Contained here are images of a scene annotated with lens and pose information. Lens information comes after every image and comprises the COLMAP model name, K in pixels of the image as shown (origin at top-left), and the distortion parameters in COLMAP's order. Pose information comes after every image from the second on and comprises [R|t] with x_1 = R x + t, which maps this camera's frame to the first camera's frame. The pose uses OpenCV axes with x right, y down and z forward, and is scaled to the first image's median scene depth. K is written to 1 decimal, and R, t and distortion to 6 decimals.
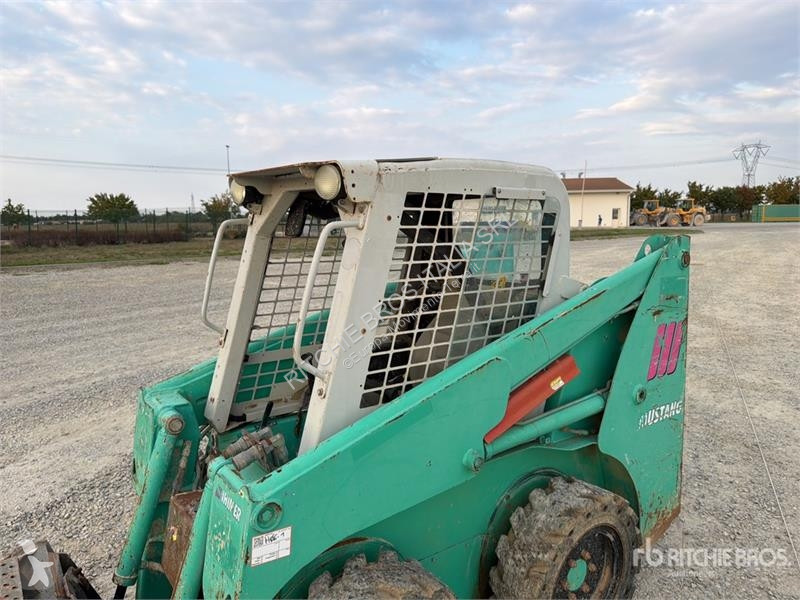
lens RADIAL K [[569.8, 0, 388.3], [0, 569.8, 292.2], [0, 0, 1]] dist [0.043484, -0.067884]
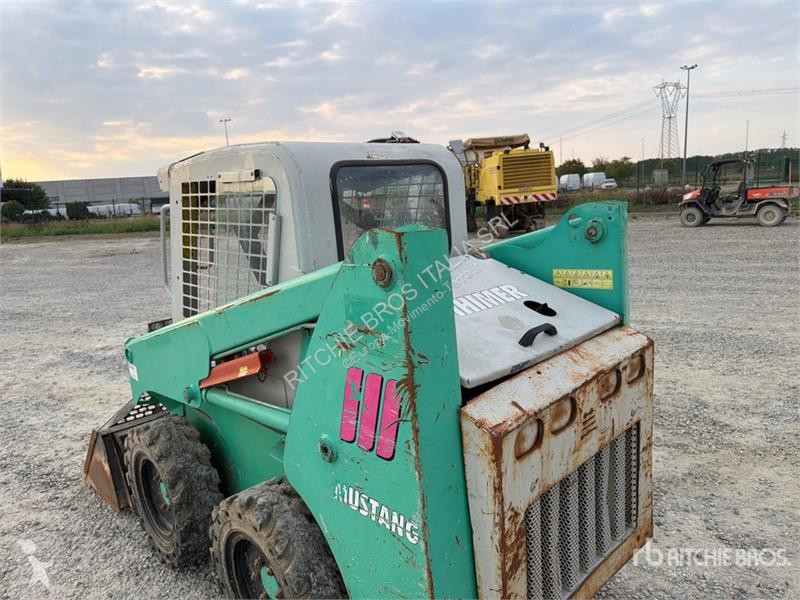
lens RADIAL K [[567.2, 0, 399.9], [0, 567.2, 298.6], [0, 0, 1]] dist [0.071336, -0.087118]
pose [[0.141959, 0.190611, -0.971347, 1.174278], [-0.069513, 0.980782, 0.182303, -0.148836], [0.987429, 0.041642, 0.152481, 1.038720]]
